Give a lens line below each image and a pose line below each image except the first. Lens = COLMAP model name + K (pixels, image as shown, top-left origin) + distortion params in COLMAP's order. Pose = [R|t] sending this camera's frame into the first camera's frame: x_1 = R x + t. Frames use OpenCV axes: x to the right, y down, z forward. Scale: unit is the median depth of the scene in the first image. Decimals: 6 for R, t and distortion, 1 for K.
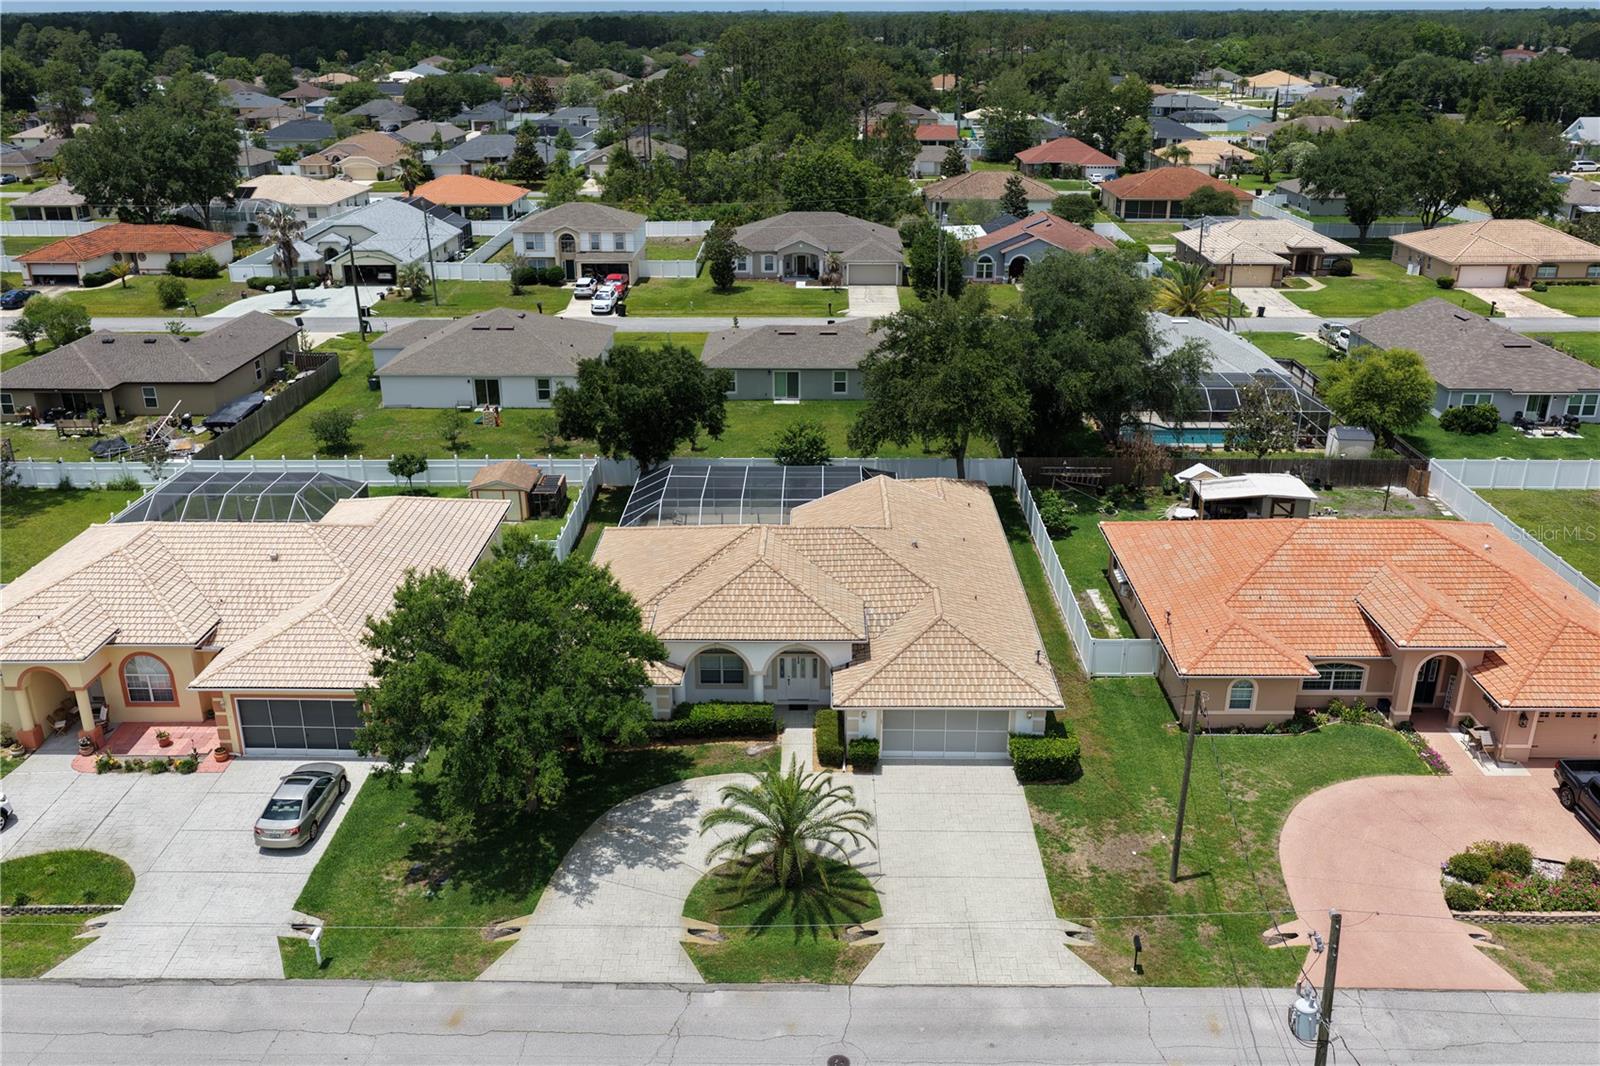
lens RADIAL K [[1328.8, 0, 800.0], [0, 1328.8, 533.0], [0, 0, 1]] dist [-0.014861, 0.040687]
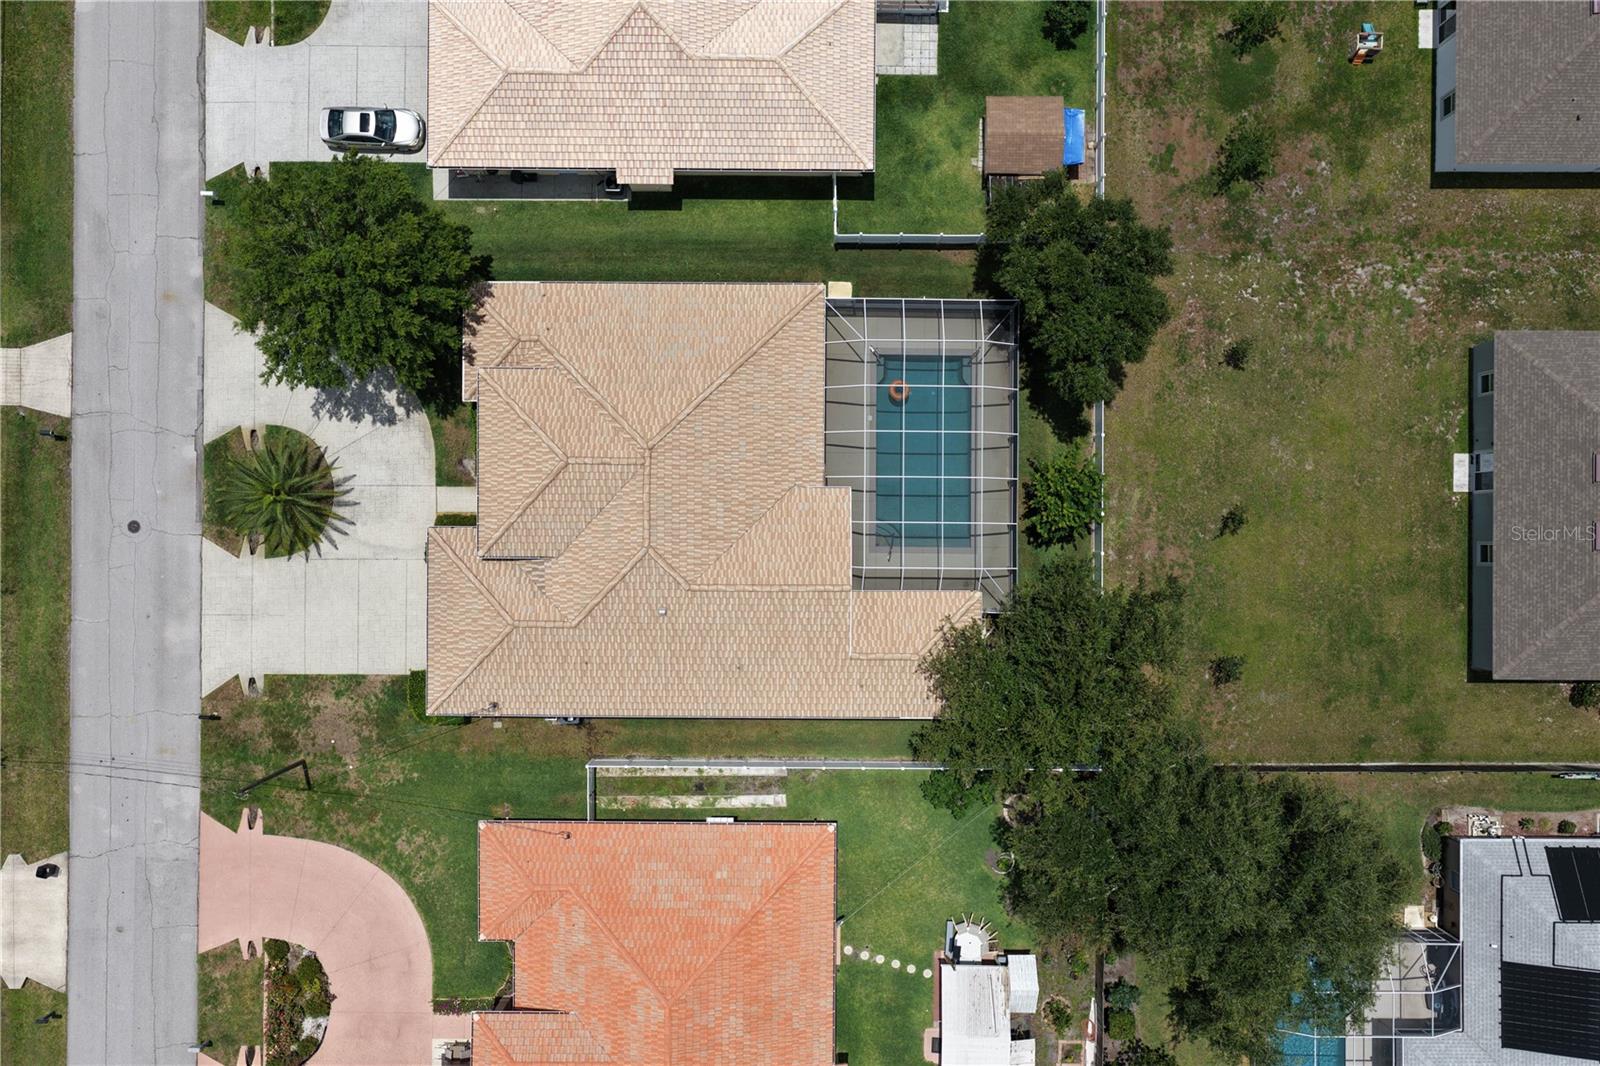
lens RADIAL K [[1328.8, 0, 800.0], [0, 1328.8, 533.0], [0, 0, 1]] dist [-0.014861, 0.040687]
pose [[0.008424, 0.999964, -0.000318, 0.033113], [-0.370908, 0.003420, 0.928663, -1.125554], [0.928632, -0.007705, 0.370923, 0.852576]]
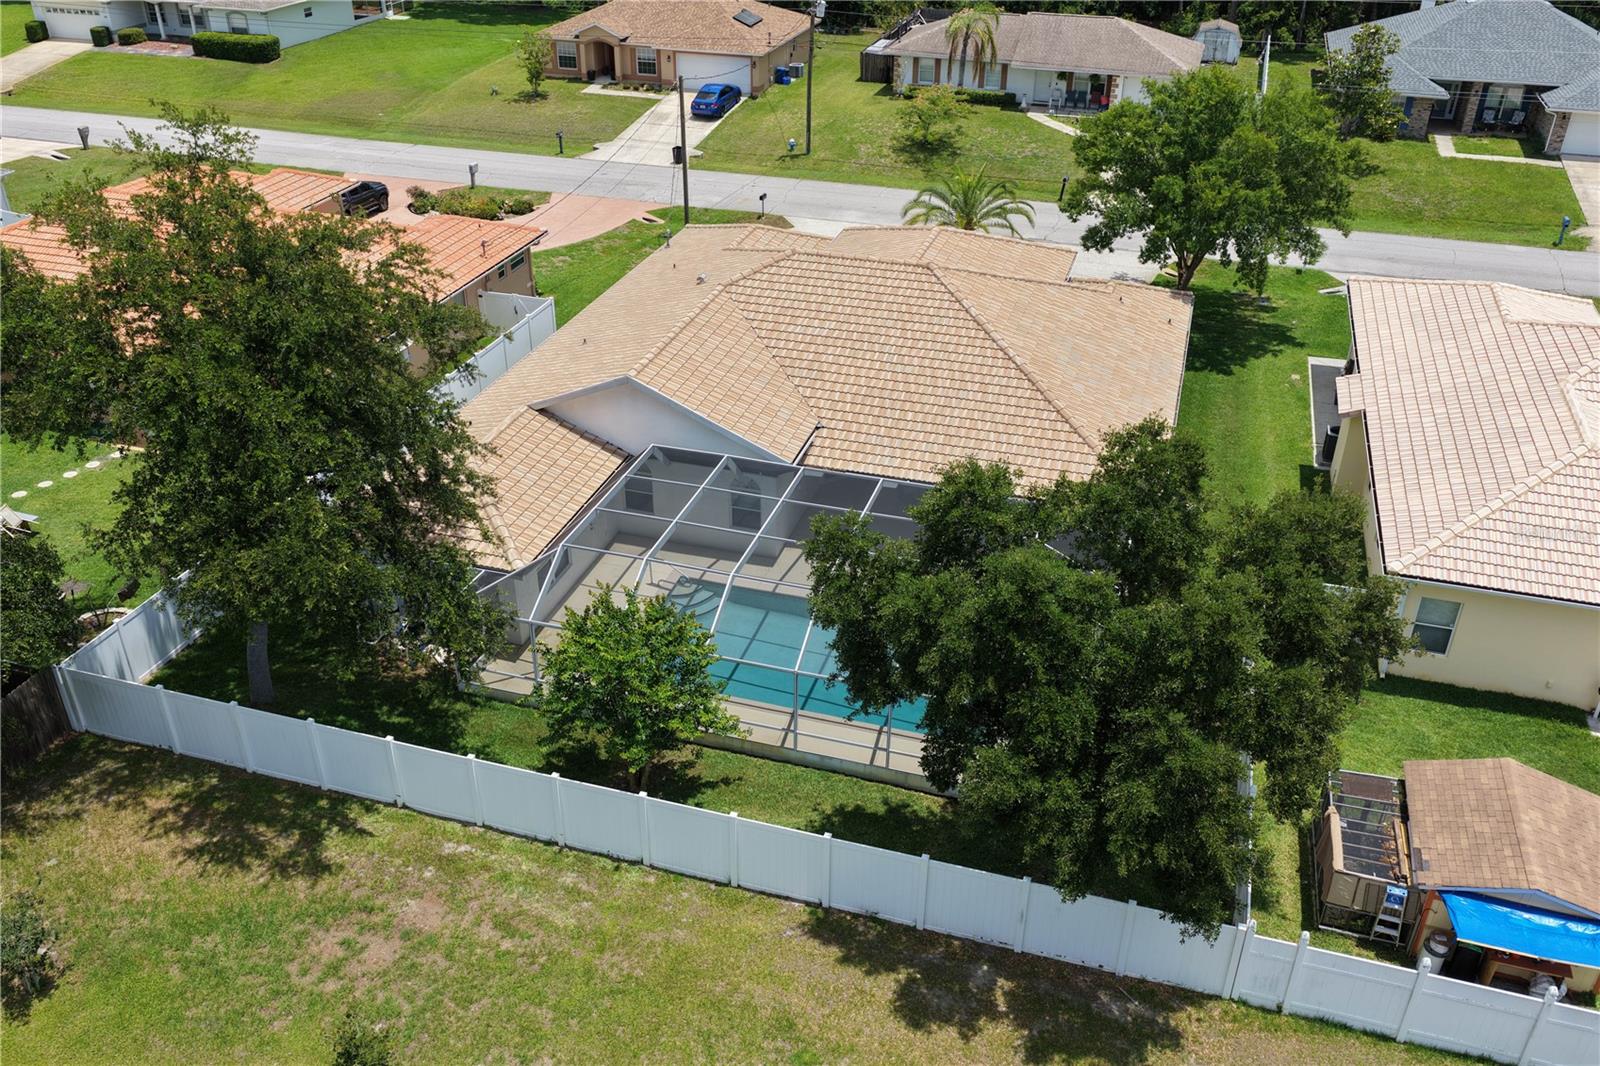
lens RADIAL K [[1328.8, 0, 800.0], [0, 1328.8, 533.0], [0, 0, 1]] dist [-0.014861, 0.040687]
pose [[-0.960300, -0.143572, 0.239187, -0.183008], [0.101232, 0.619612, 0.778353, -0.538308], [-0.259953, 0.771666, -0.580480, 1.768453]]
